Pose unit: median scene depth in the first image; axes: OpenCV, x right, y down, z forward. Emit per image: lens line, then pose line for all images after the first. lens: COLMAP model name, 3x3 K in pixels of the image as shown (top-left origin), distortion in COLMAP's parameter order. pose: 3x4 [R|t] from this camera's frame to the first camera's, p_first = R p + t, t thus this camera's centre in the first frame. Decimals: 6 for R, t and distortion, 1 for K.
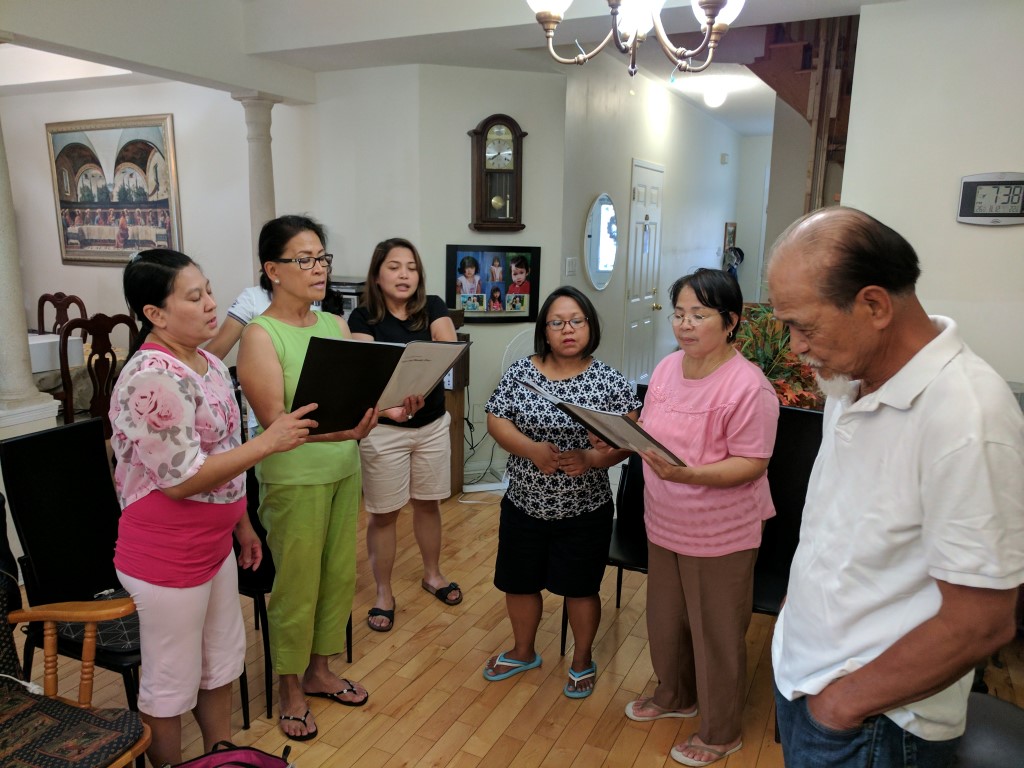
lens RADIAL K [[770.0, 0, 511.1], [0, 770.0, 384.4], [0, 0, 1]] dist [-0.002348, 0.021623]
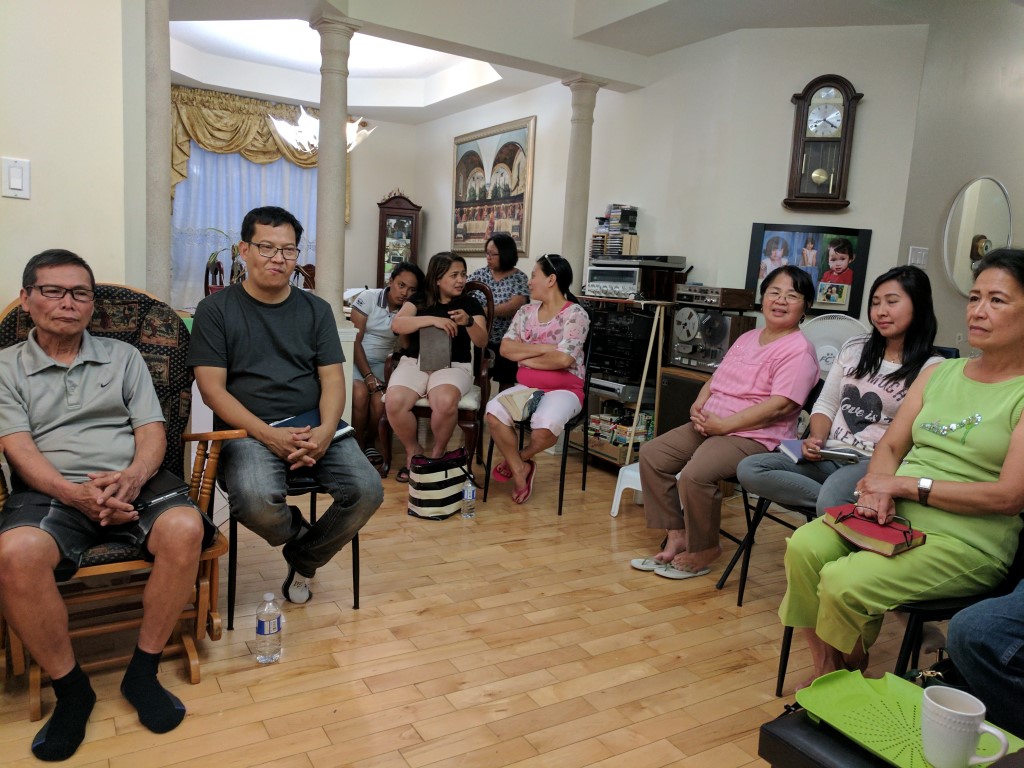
lens RADIAL K [[770.0, 0, 514.4], [0, 770.0, 382.2], [0, 0, 1]] dist [-0.002348, 0.021623]
pose [[0.844444, 0.111548, -0.523901, 0.147884], [-0.152274, 0.987713, -0.035140, 0.066208], [0.513544, 0.109451, 0.851054, 0.086111]]
